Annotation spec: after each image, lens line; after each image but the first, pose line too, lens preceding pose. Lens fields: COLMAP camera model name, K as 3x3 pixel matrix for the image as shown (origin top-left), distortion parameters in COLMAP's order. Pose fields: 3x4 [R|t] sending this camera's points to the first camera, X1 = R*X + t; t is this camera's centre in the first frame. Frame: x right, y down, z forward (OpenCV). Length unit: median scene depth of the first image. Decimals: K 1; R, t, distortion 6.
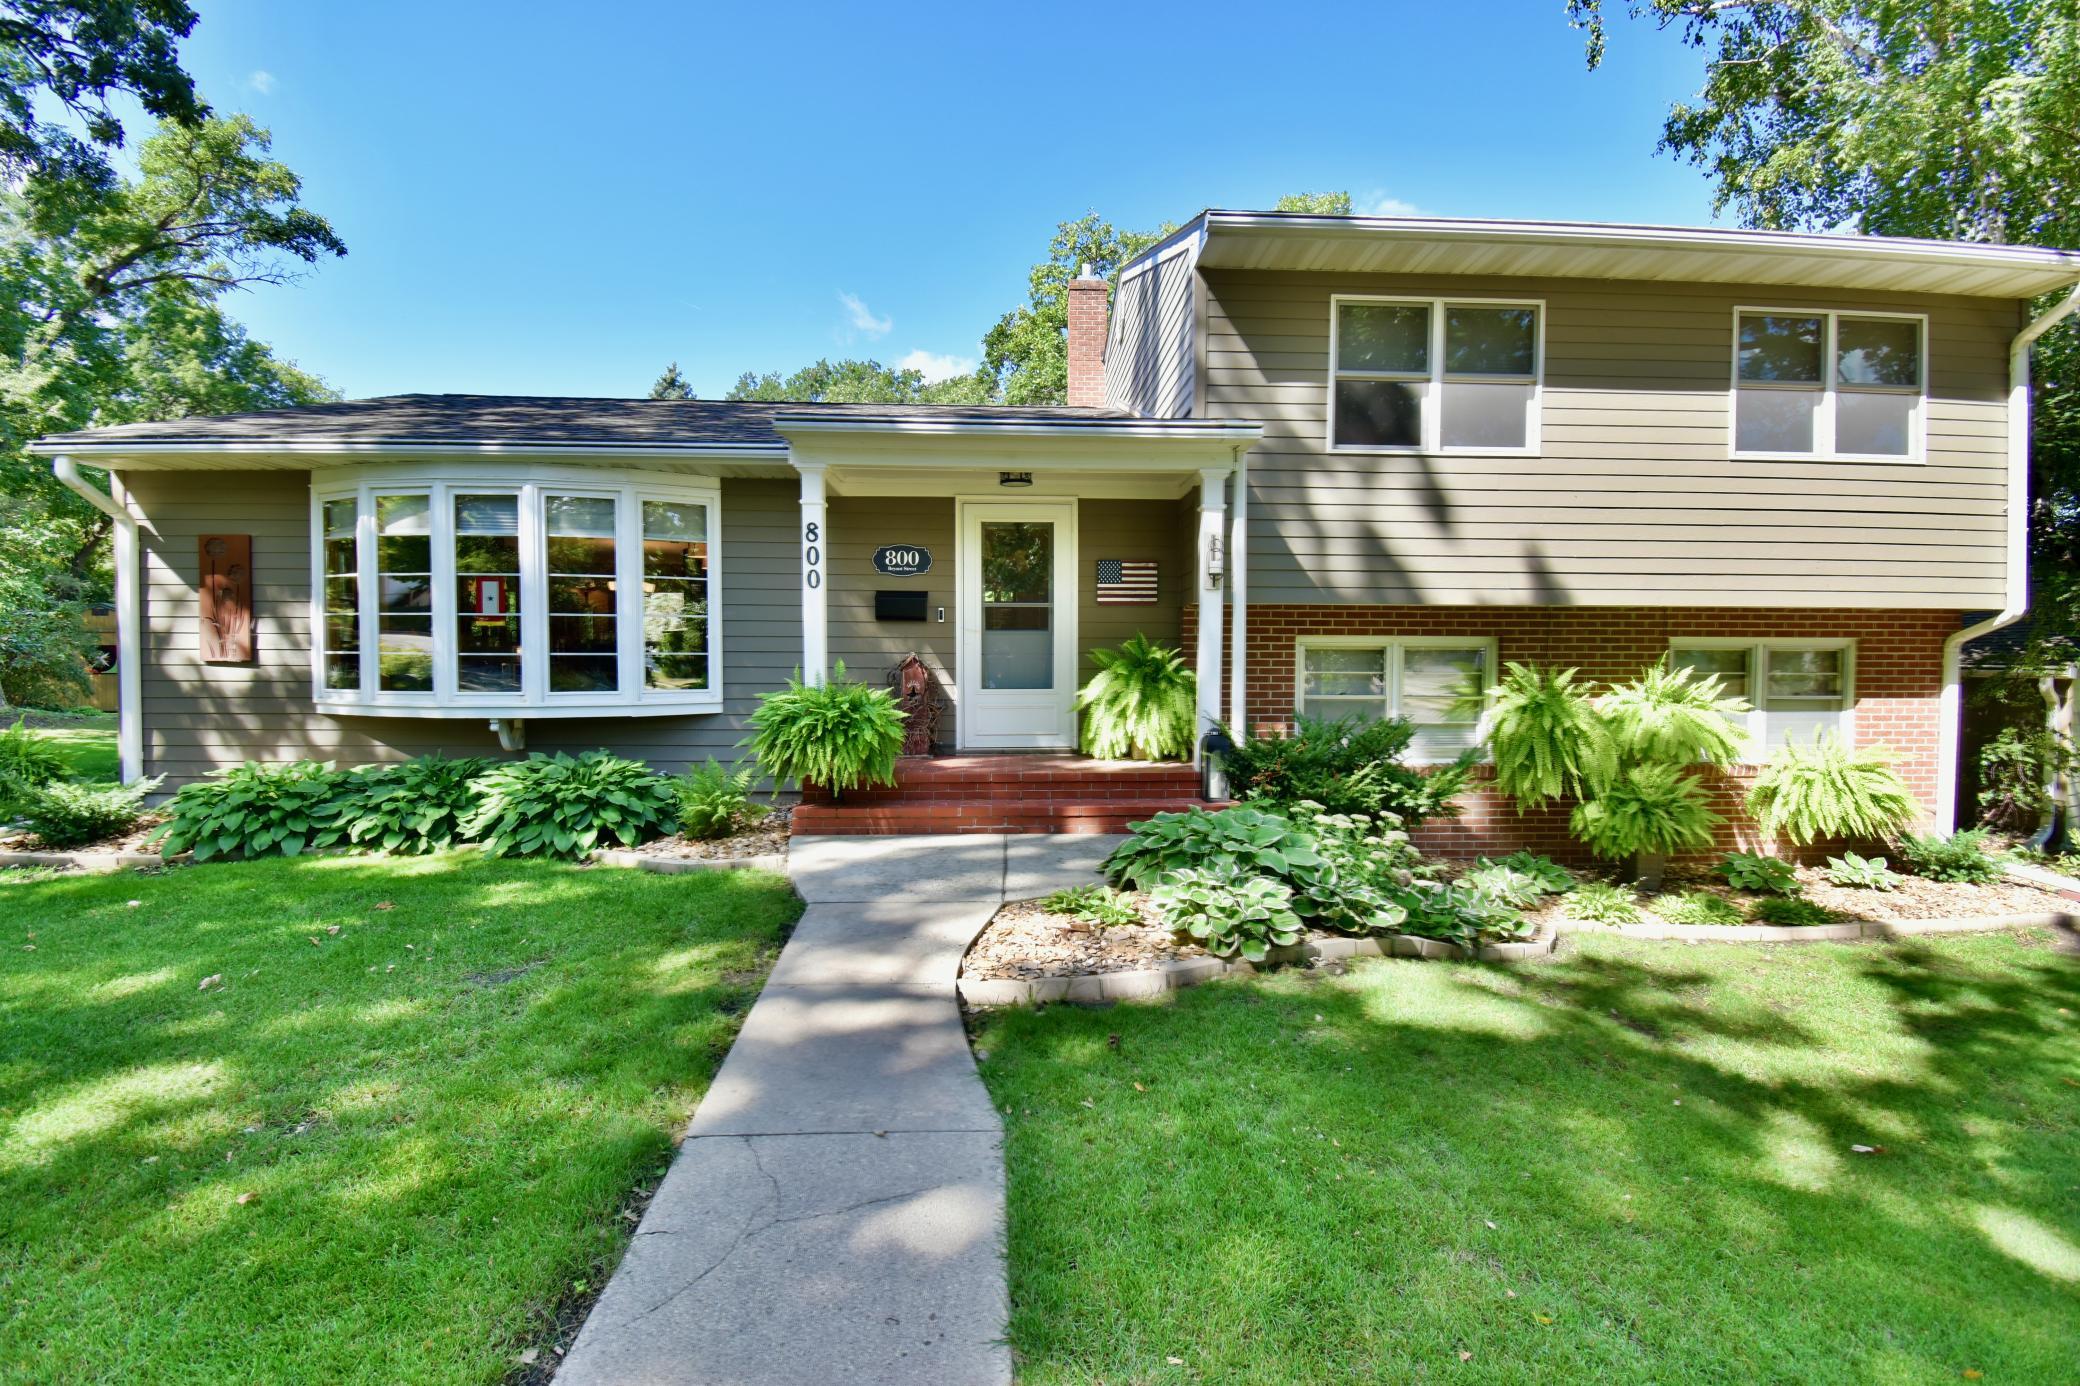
lens RADIAL K [[920.1, 0, 1047.3], [0, 920.1, 694.1], [0, 0, 1]] dist [0.015762, -0.020345]
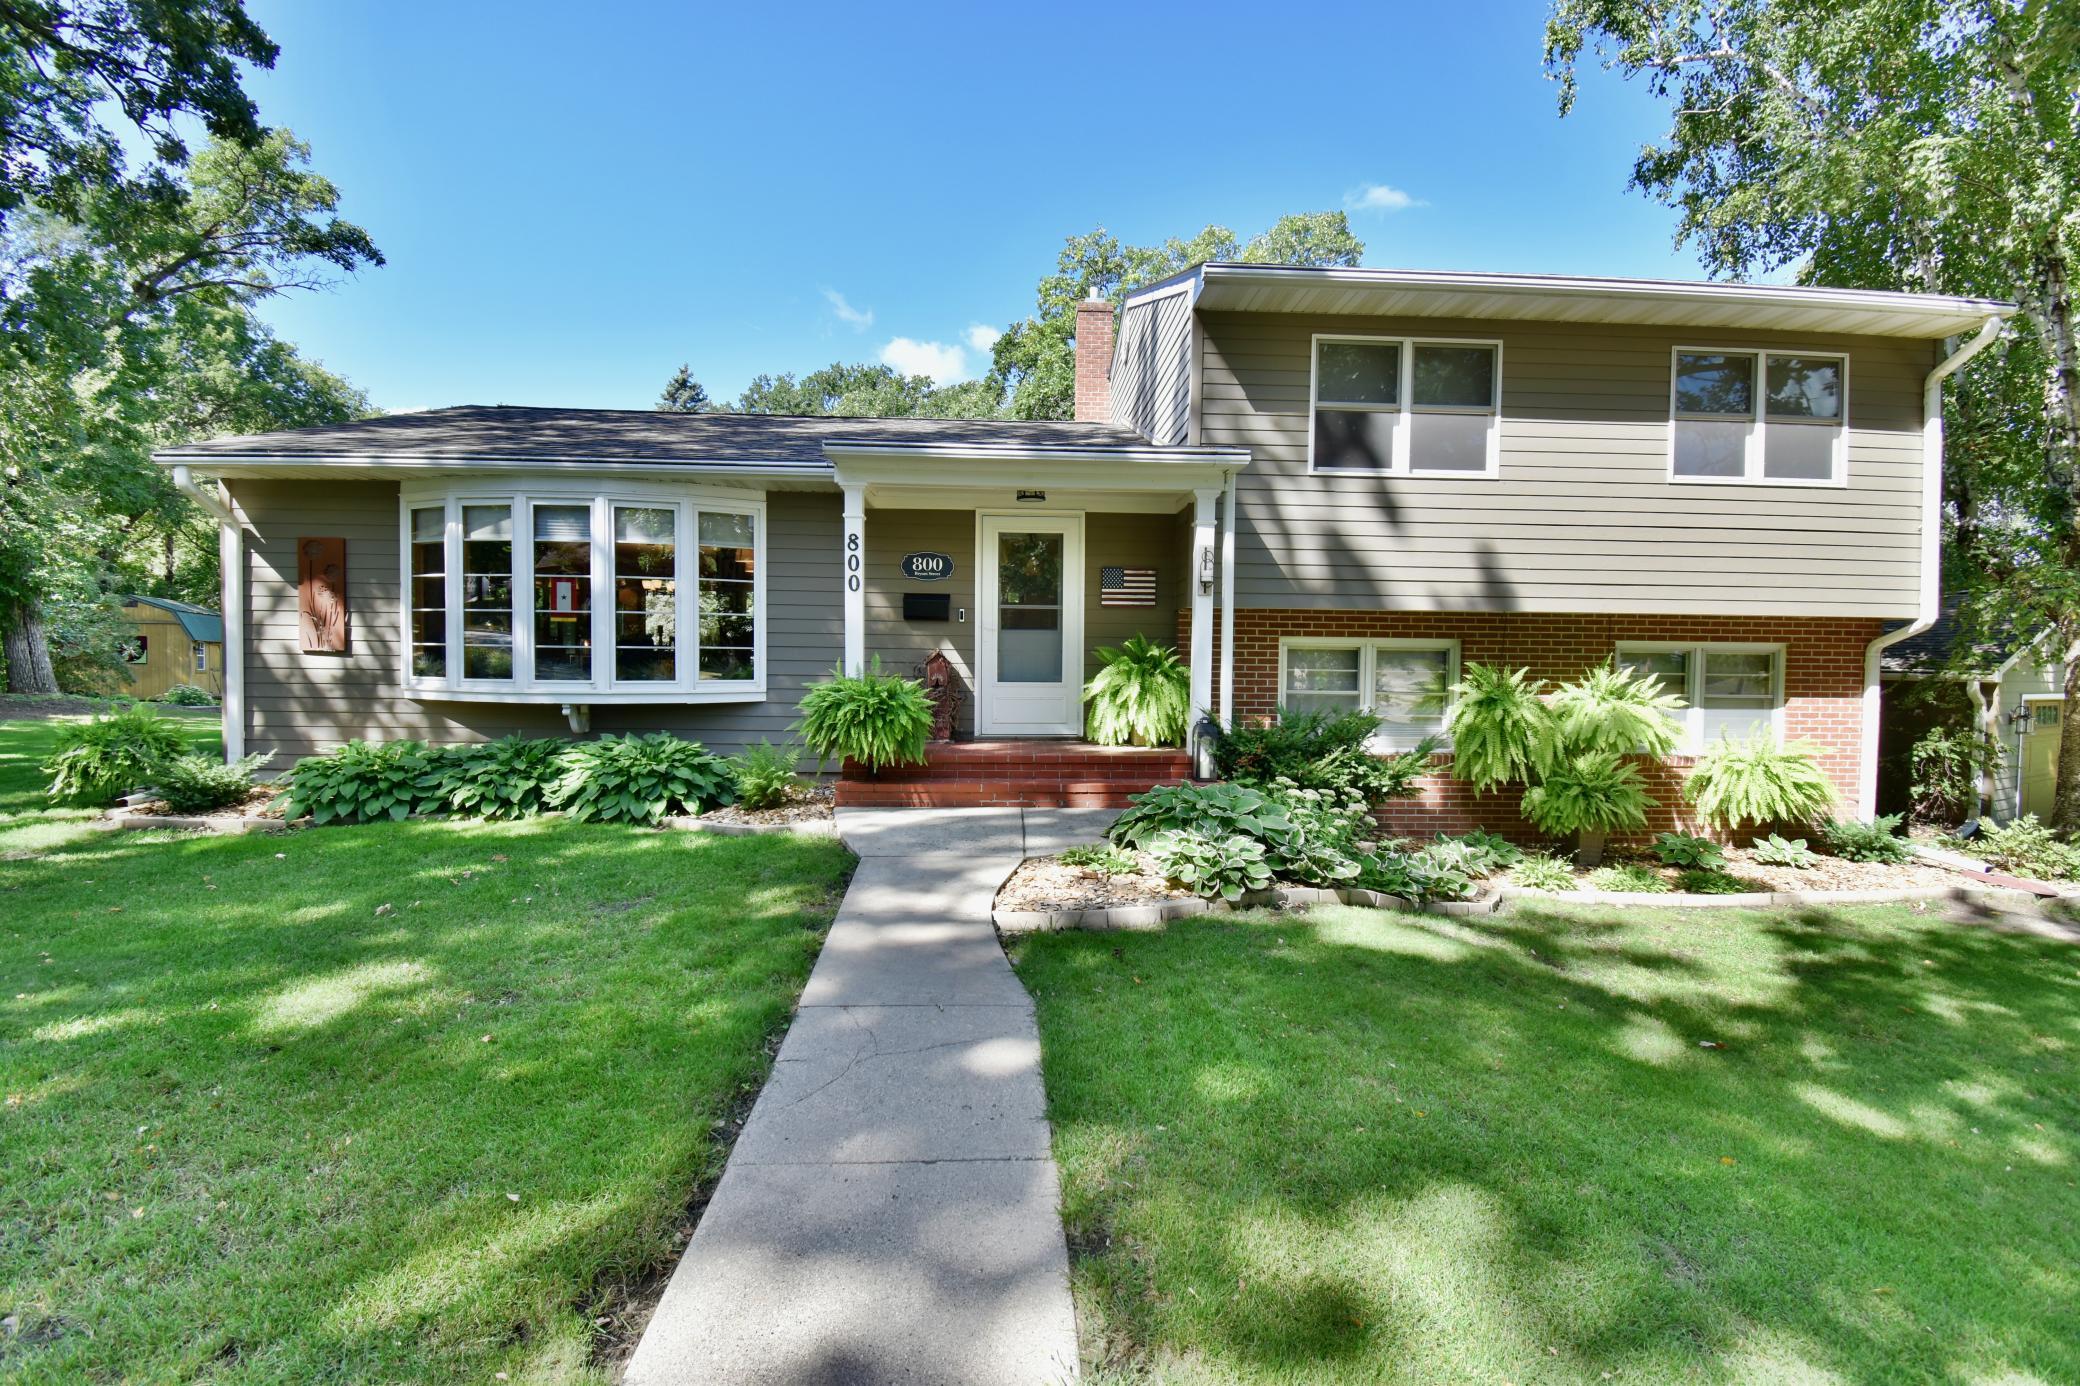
lens RADIAL K [[920.1, 0, 1047.3], [0, 920.1, 694.1], [0, 0, 1]] dist [0.015762, -0.020345]
pose [[0.999961, 0.008807, 0.000475, -0.012976], [-0.008807, 0.999961, 0.000599, 0.008433], [-0.000470, -0.000603, 1.000000, -0.122620]]
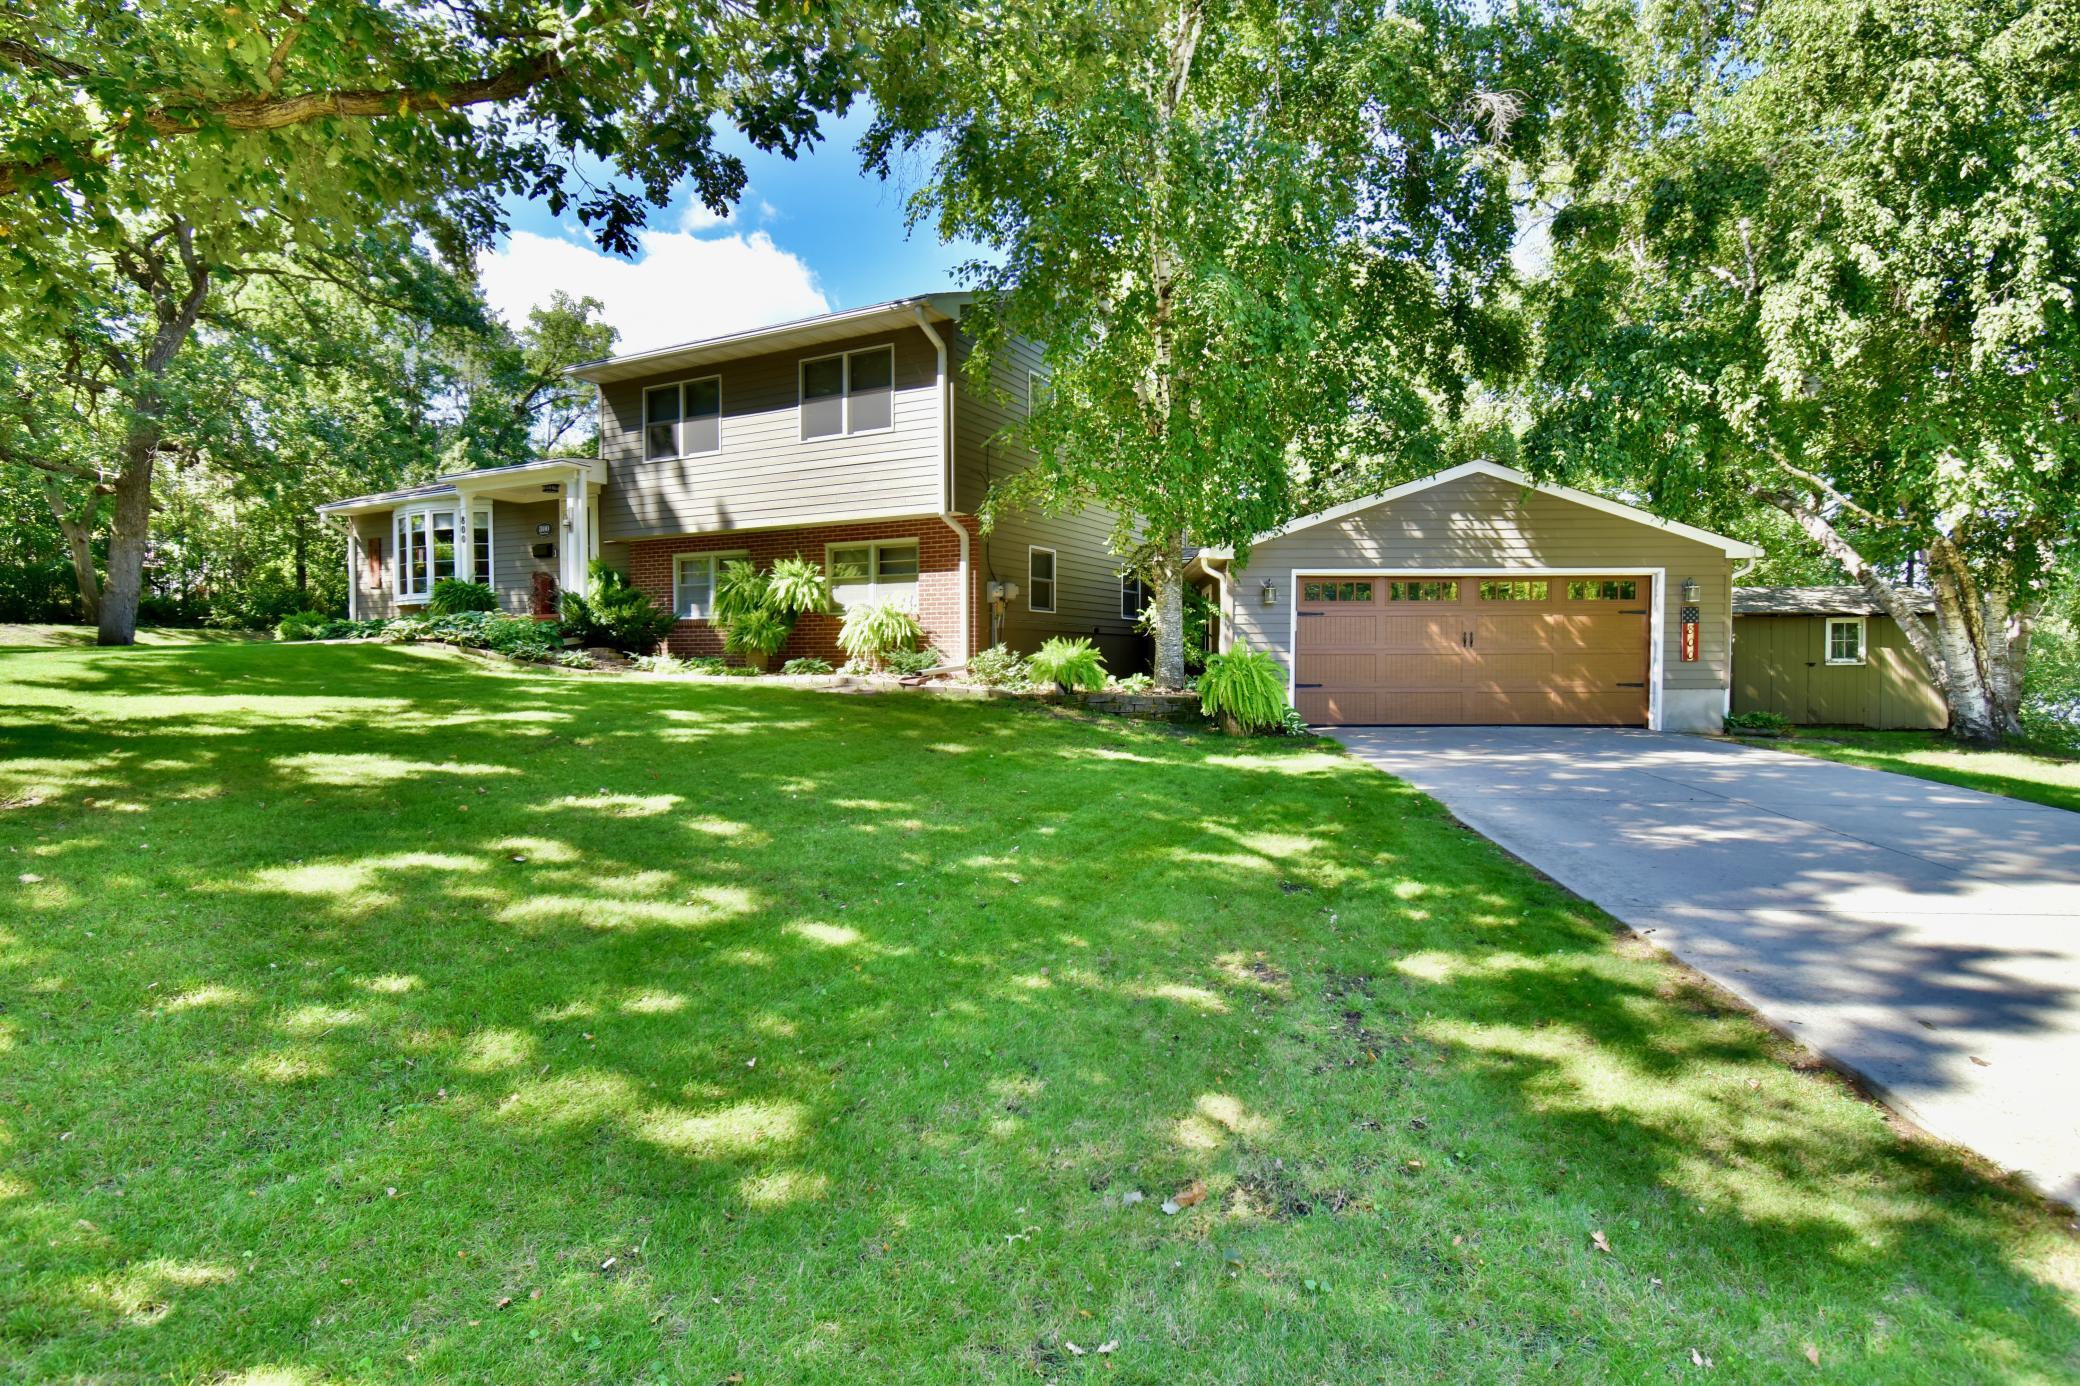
lens RADIAL K [[920.1, 0, 1047.3], [0, 920.1, 694.1], [0, 0, 1]] dist [0.015762, -0.020345]
pose [[0.875833, 0.017267, -0.482305, 2.100270], [-0.016337, 0.999848, 0.006128, 0.230505], [0.482337, 0.002512, 0.875982, -0.384394]]
